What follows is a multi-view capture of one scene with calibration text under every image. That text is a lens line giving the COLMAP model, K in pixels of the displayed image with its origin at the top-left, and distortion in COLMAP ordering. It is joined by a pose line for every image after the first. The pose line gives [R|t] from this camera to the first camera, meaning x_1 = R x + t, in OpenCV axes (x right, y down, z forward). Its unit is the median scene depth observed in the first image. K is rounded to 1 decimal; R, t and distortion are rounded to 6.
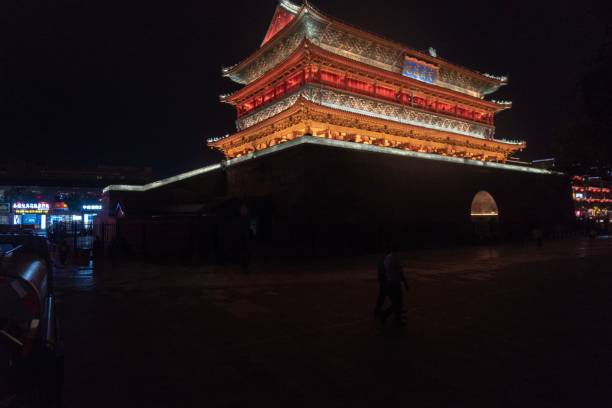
lens RADIAL K [[370.9, 0, 306.0], [0, 370.9, 204.0], [0, 0, 1]] dist [-0.001699, -0.000726]
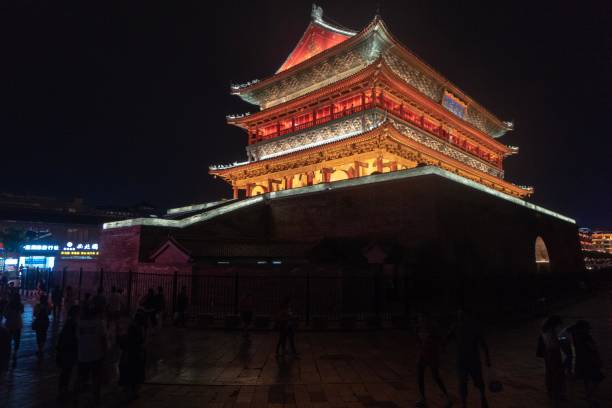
lens RADIAL K [[395.9, 0, 306.0], [0, 395.9, 204.0], [0, 0, 1]] dist [-0.000097, -0.000474]
pose [[0.977377, 0.037520, 0.208151, -0.338164], [-0.014862, 0.993890, -0.109367, 0.001203], [-0.210982, 0.103799, 0.971963, 0.159589]]
